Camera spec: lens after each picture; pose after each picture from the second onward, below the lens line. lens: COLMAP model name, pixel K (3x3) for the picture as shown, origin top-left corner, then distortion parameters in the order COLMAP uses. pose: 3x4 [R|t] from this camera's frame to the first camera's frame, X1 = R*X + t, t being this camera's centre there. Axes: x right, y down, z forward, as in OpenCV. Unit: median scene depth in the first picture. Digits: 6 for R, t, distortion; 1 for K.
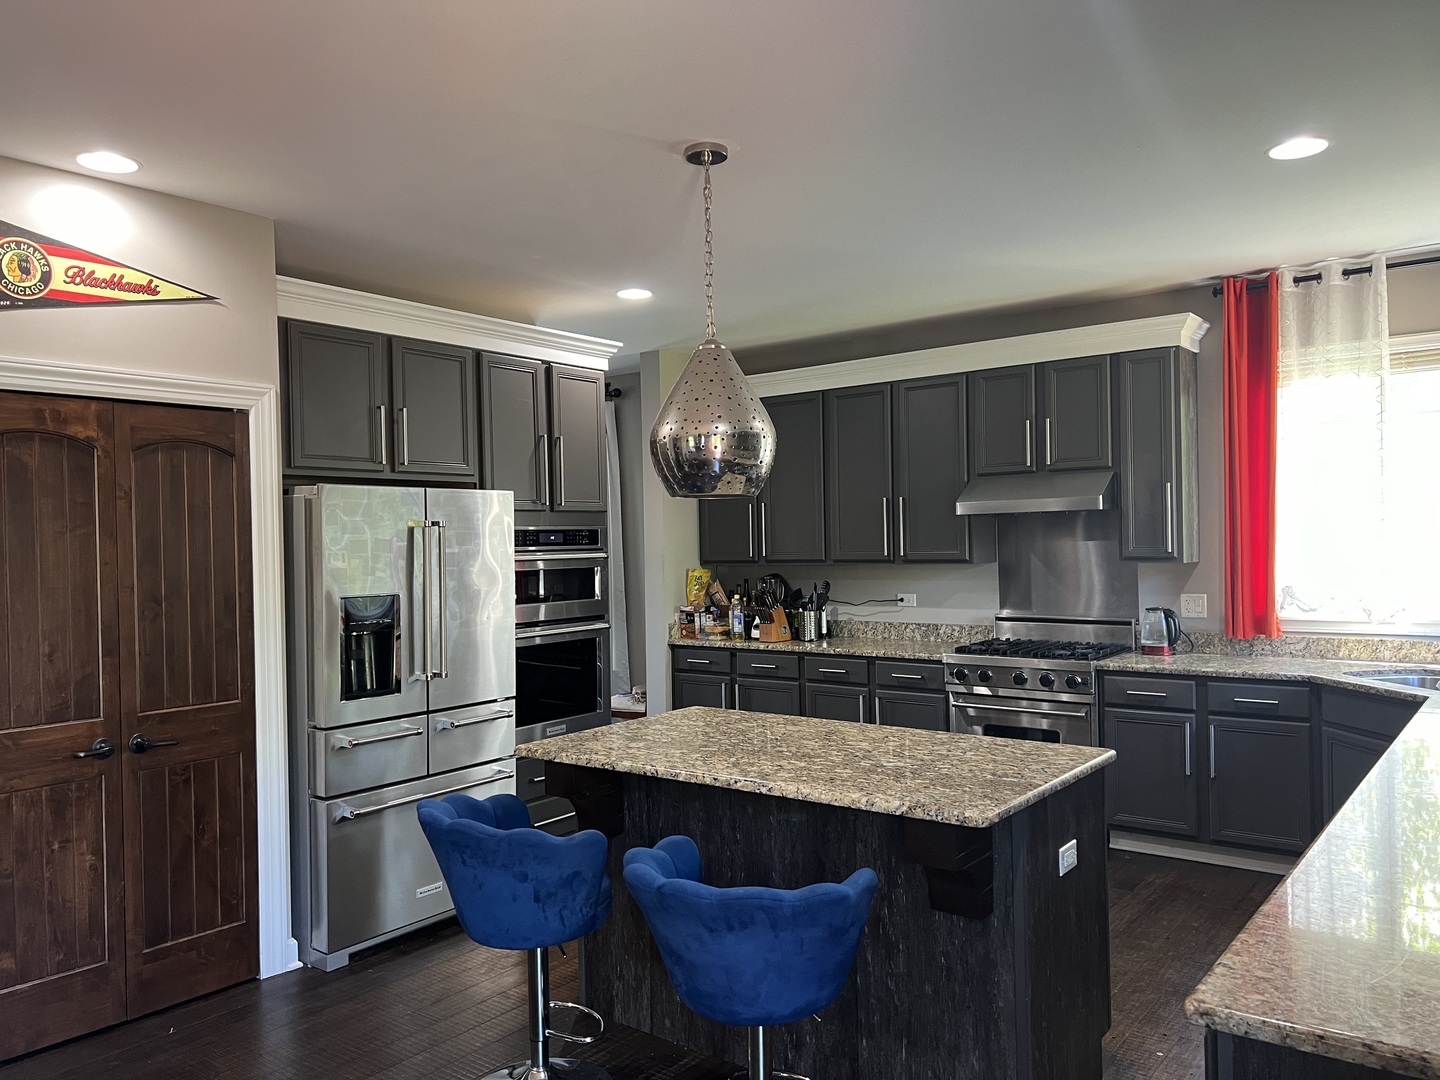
lens RADIAL K [[1082.9, 0, 704.4], [0, 1082.9, 533.7], [0, 0, 1]] dist [0.045908, -0.055686]
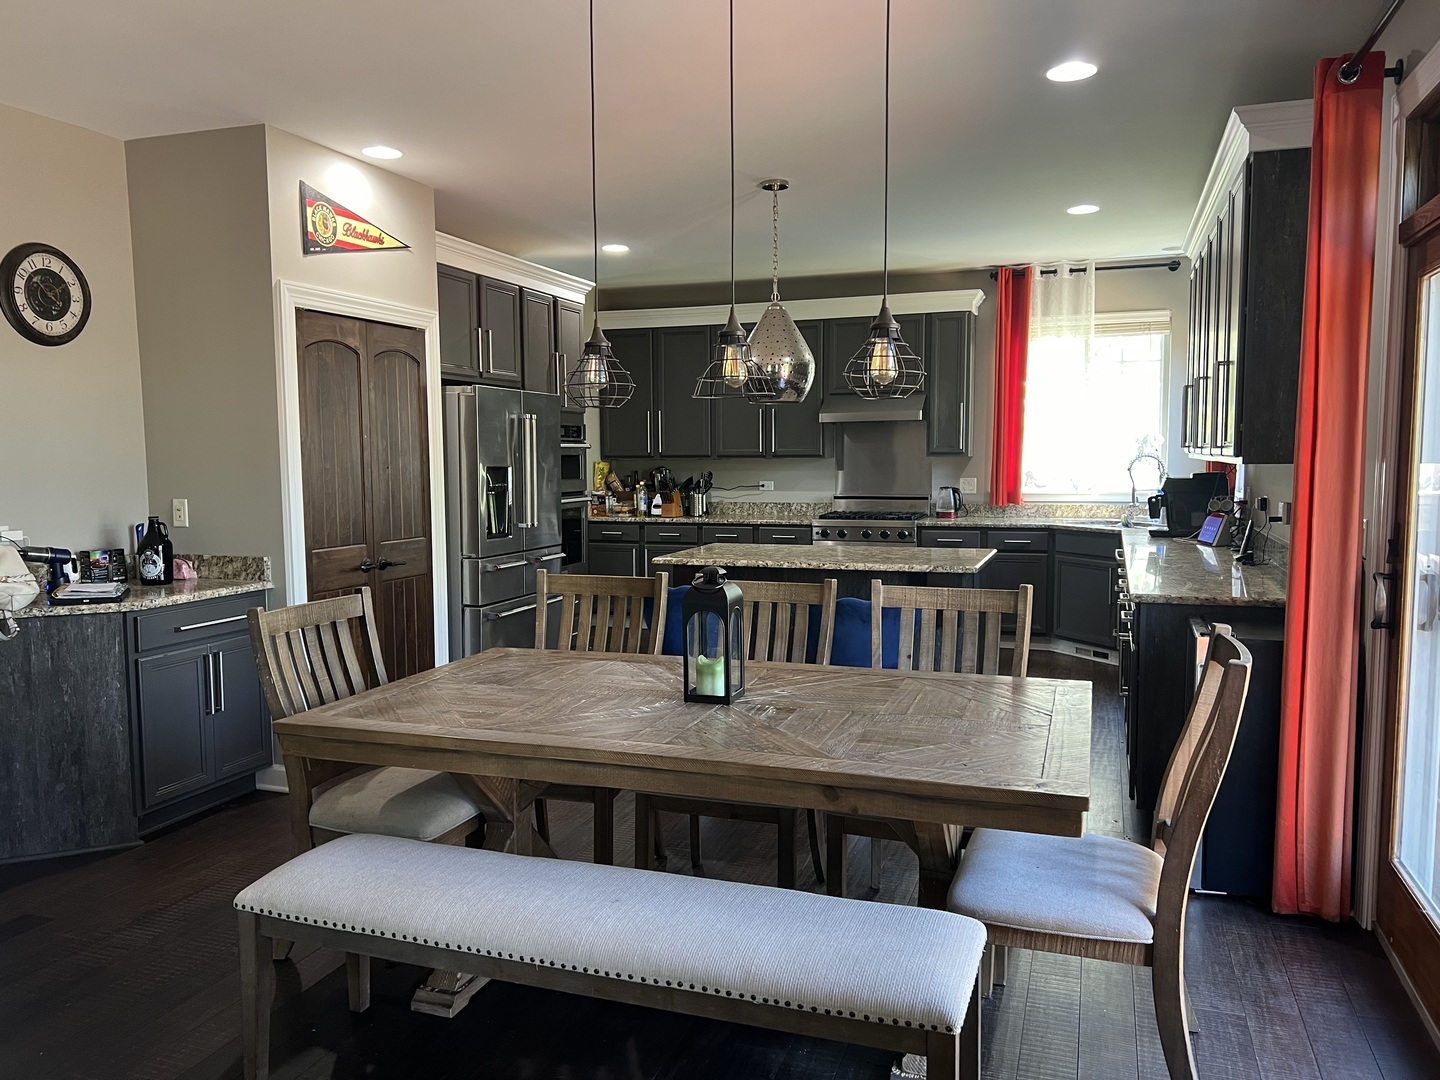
lens RADIAL K [[1082.9, 0, 727.6], [0, 1082.9, 546.7], [0, 0, 1]] dist [0.045908, -0.055686]
pose [[0.947126, -0.014188, 0.320548, -0.372368], [-0.014091, 0.996219, 0.085730, 0.027804], [-0.320552, -0.085714, 0.943345, -0.336436]]
